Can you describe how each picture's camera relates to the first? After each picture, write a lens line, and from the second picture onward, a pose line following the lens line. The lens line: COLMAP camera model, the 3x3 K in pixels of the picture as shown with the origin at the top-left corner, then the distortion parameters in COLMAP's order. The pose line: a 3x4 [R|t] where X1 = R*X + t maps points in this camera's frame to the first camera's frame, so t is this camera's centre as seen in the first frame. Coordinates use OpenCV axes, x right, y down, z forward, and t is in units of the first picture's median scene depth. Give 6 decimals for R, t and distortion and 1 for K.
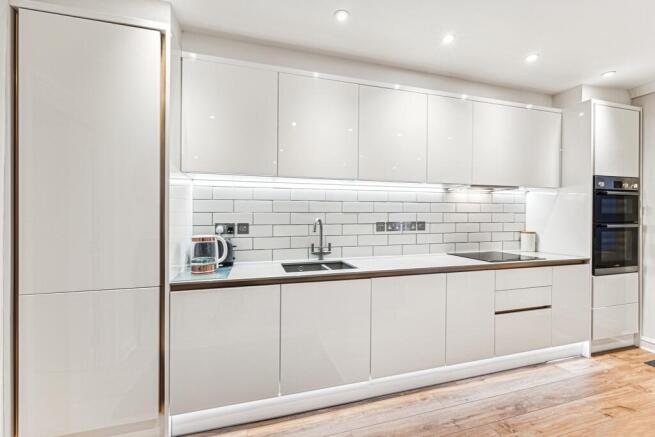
lens RADIAL K [[274.2, 0, 331.2], [0, 274.2, 217.3], [0, 0, 1]] dist [-0.003382, -0.000708]
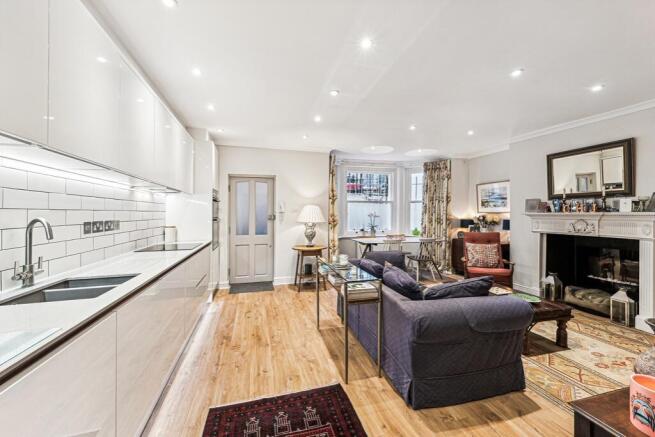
lens RADIAL K [[264.0, 0, 325.0], [0, 264.0, 217.0], [0, 0, 1]] dist [0.001967, 0.000161]
pose [[0.012944, -0.013461, 0.999826, -0.581287], [0.004921, 0.999898, 0.013398, -0.004392], [-0.999904, 0.004746, 0.013009, 0.304636]]
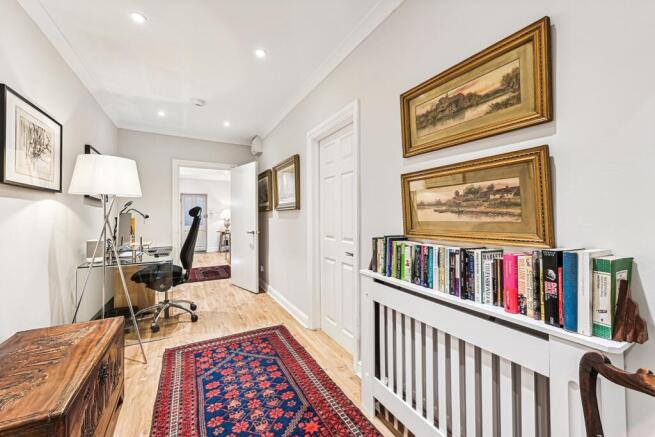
lens RADIAL K [[264.0, 0, 326.0], [0, 264.0, 217.1], [0, 0, 1]] dist [0.001967, 0.000161]
pose [[-0.234727, -0.003571, 0.972055, -2.566858], [0.007726, 0.999955, 0.005539, 0.026598], [-0.972031, 0.008811, -0.234689, -0.036172]]
